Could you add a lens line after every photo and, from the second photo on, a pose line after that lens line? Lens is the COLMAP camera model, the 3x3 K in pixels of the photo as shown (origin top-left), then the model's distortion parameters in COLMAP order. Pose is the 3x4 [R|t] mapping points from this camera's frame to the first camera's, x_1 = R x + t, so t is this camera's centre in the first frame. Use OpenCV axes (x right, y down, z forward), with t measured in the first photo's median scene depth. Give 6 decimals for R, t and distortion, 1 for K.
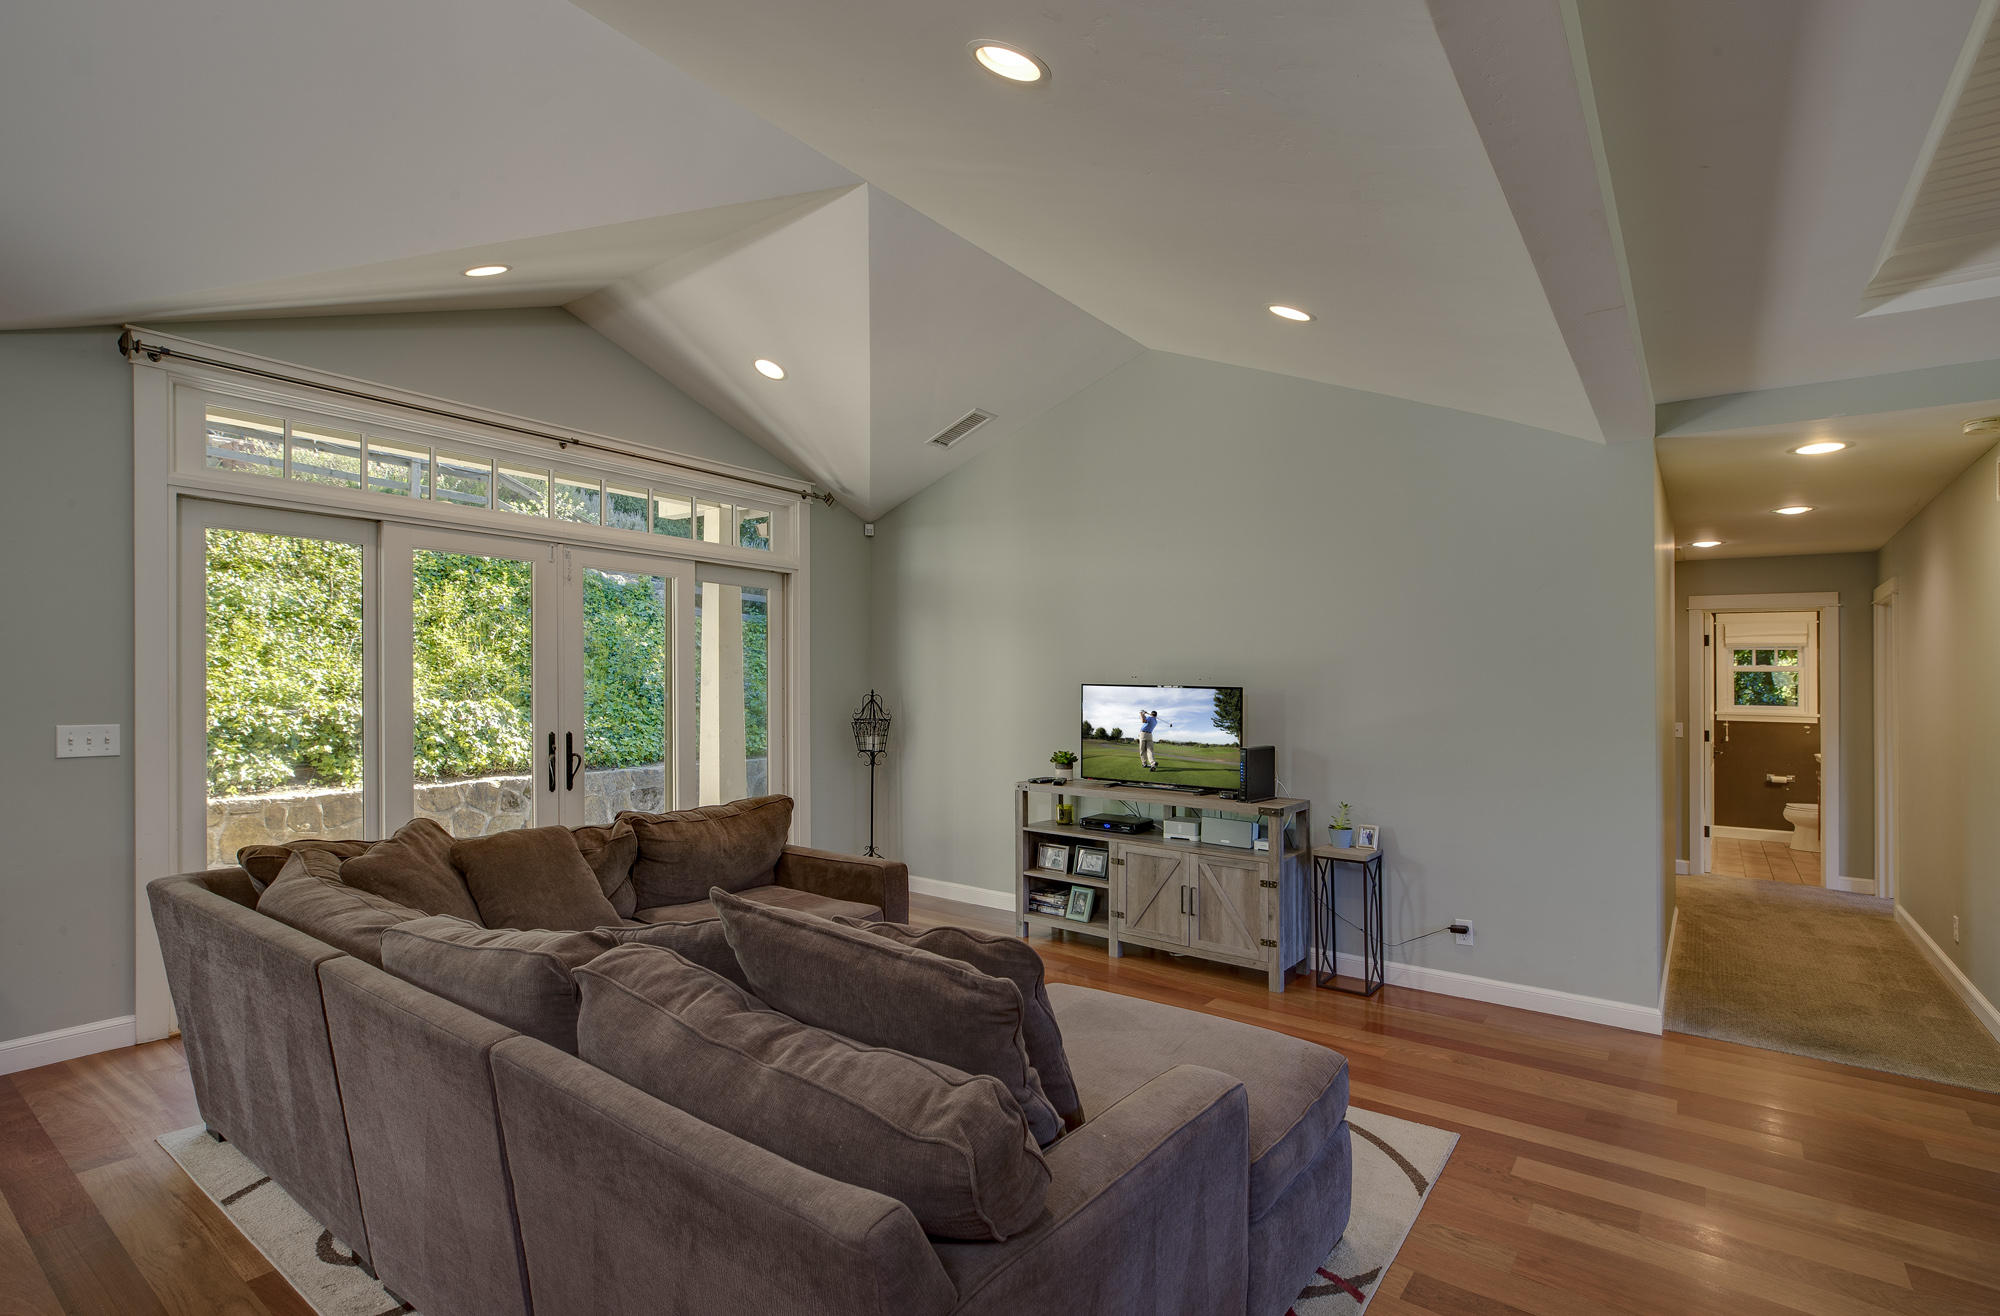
lens RADIAL K [[950.9, 0, 1000.0], [0, 950.9, 658.0], [0, 0, 1]] dist [-0.000503, -0.000219]
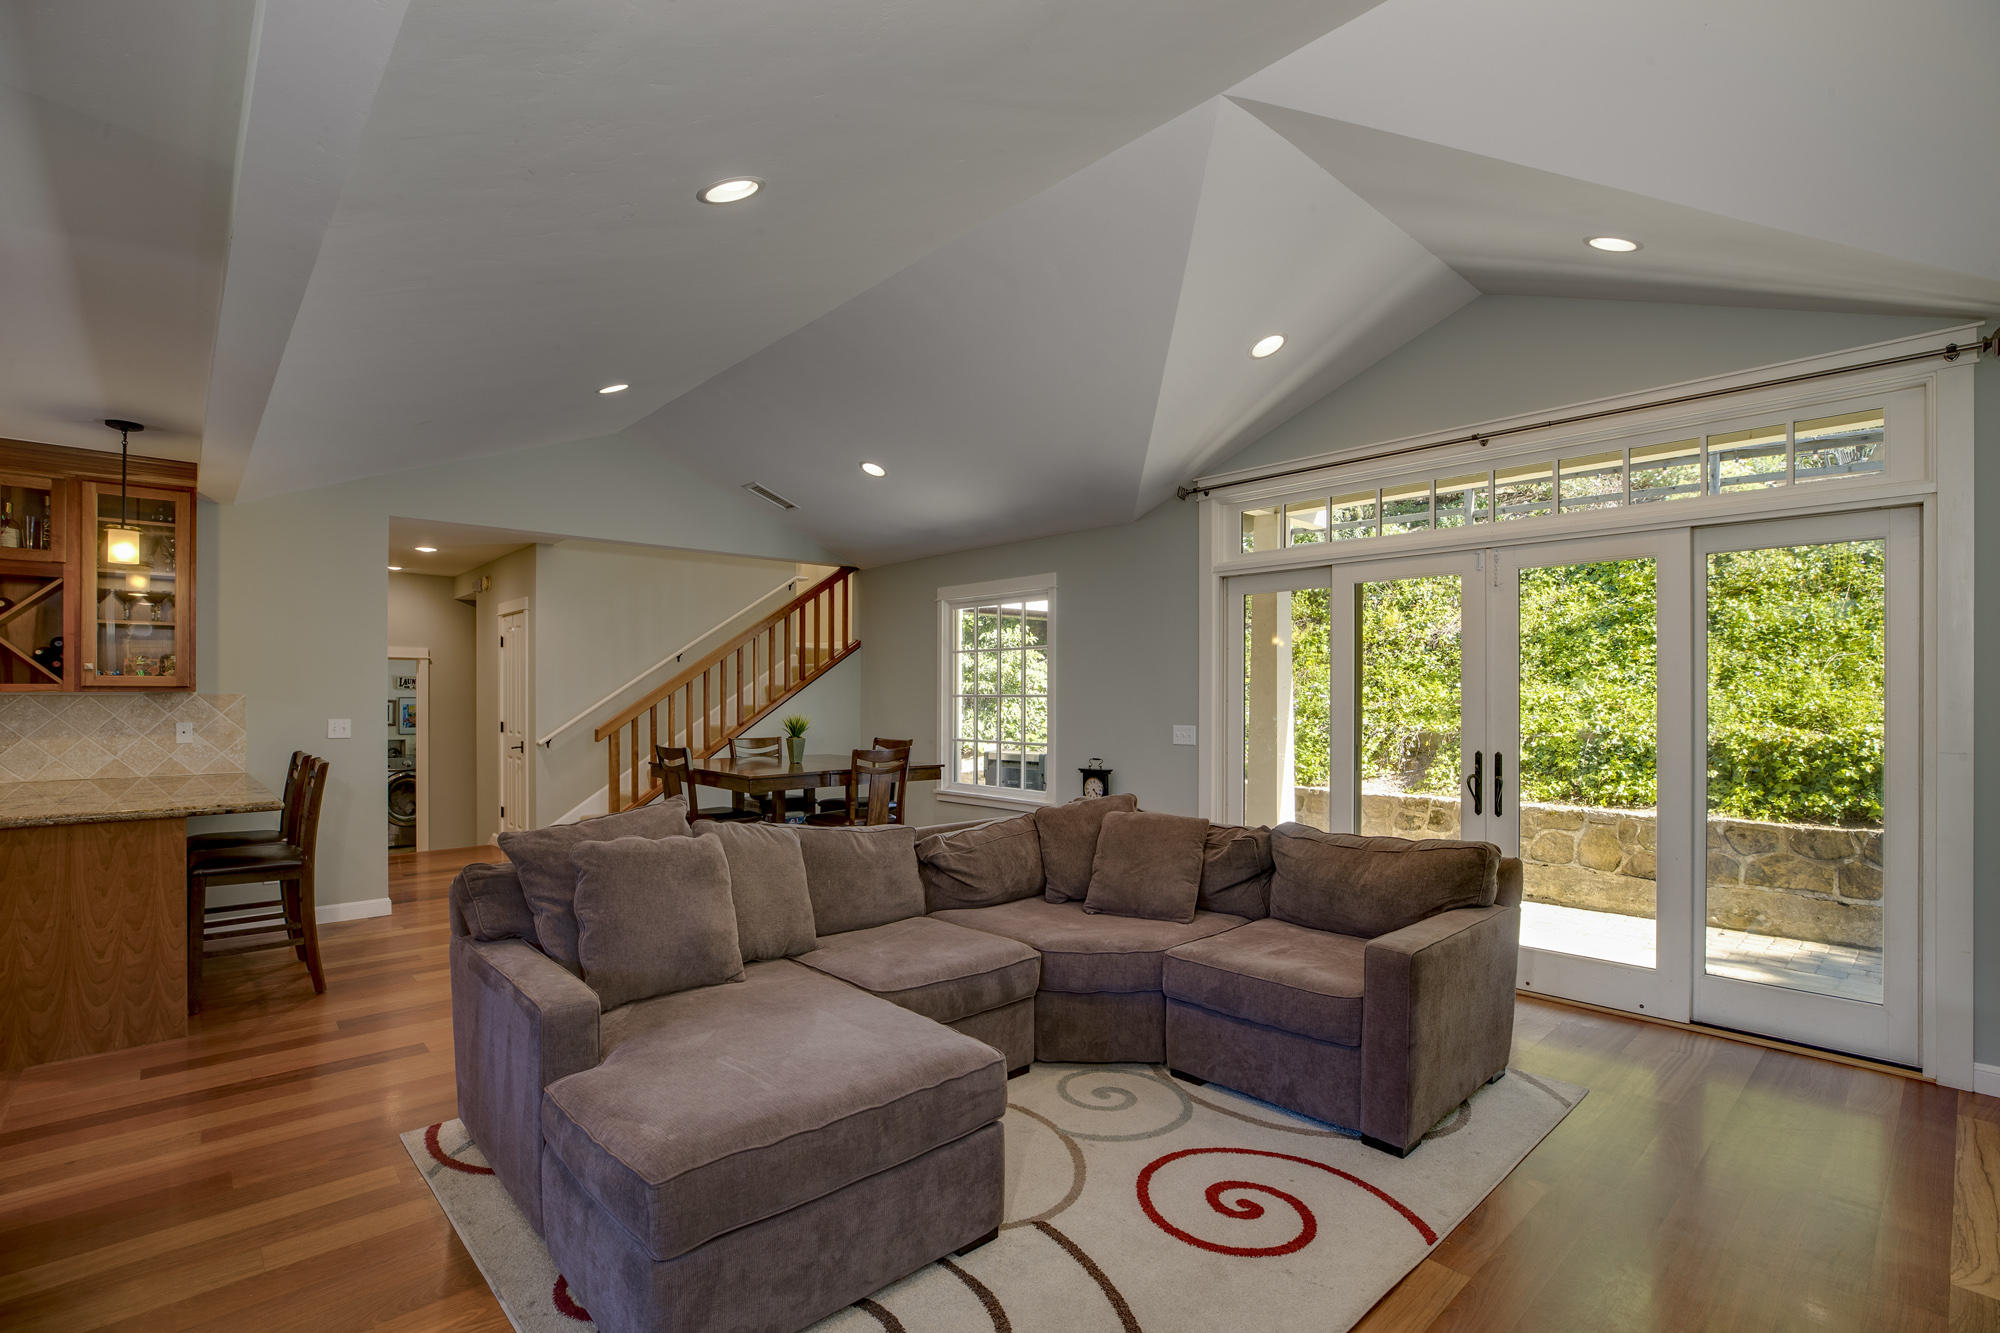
lens RADIAL K [[942.7, 0, 1004.5], [0, 942.7, 709.0], [0, 0, 1]] dist [-0.001491, -0.000086]
pose [[-0.162369, -0.000685, -0.986730, 0.378384], [0.021275, 0.999765, -0.004195, 0.021683], [0.986501, -0.021673, -0.162317, 0.497927]]
